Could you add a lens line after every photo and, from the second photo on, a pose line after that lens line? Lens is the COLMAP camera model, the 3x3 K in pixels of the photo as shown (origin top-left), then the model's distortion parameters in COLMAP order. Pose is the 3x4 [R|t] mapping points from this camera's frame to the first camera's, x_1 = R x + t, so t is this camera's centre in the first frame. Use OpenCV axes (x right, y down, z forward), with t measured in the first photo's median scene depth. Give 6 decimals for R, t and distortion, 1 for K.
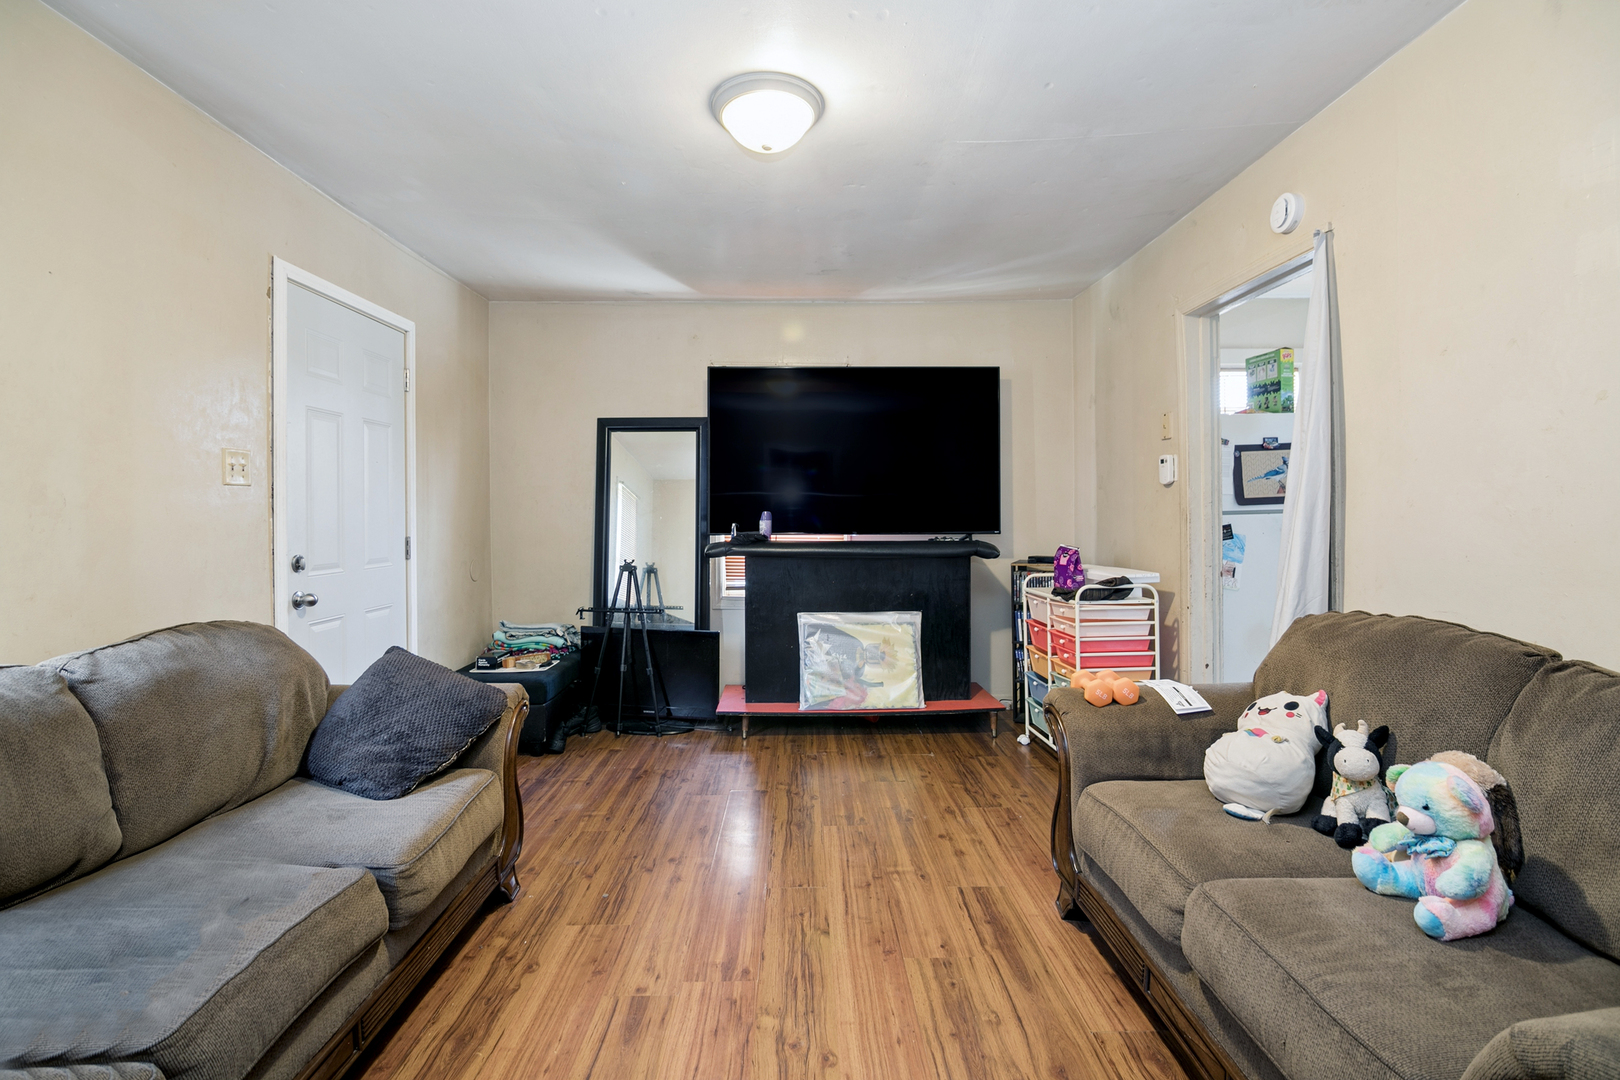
lens RADIAL K [[744.3, 0, 806.5], [0, 744.3, 523.0], [0, 0, 1]] dist [-0.019641, -0.000961]
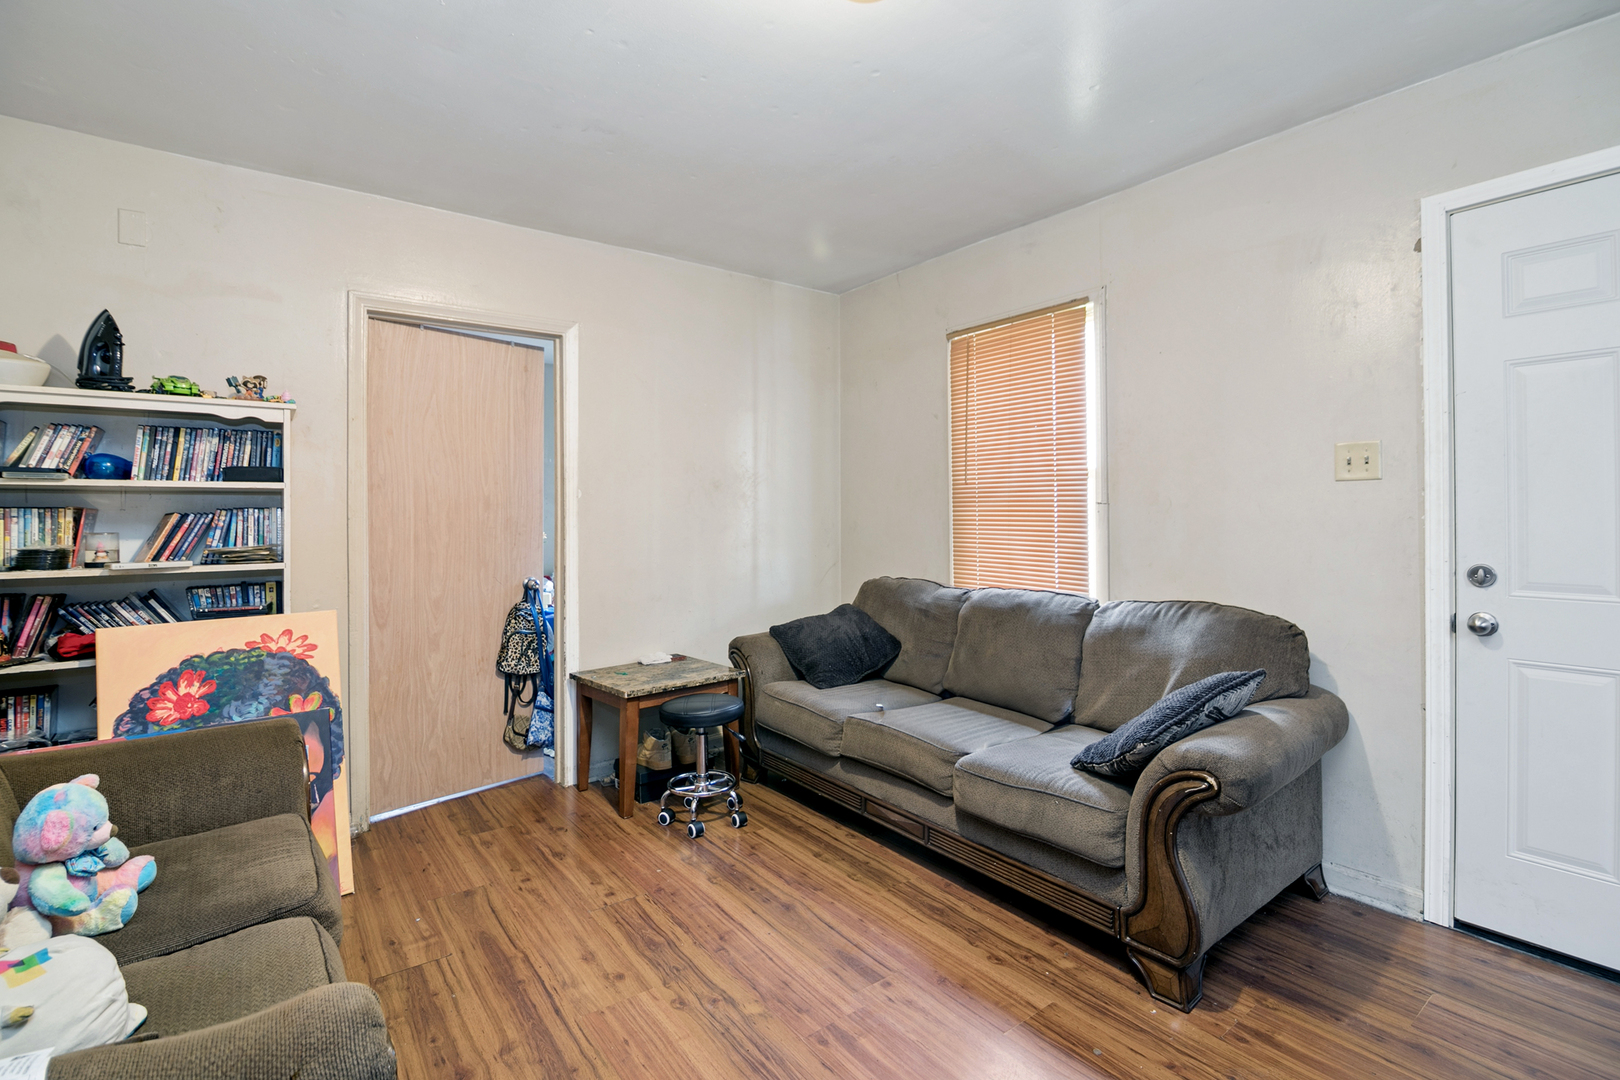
lens RADIAL K [[744.3, 0, 804.5], [0, 744.3, 507.8], [0, 0, 1]] dist [-0.019641, -0.000961]
pose [[-0.813461, 0.009277, -0.581545, 0.478614], [0.008610, 0.999955, 0.003908, -0.034079], [0.581555, -0.001828, -0.813505, 1.853418]]
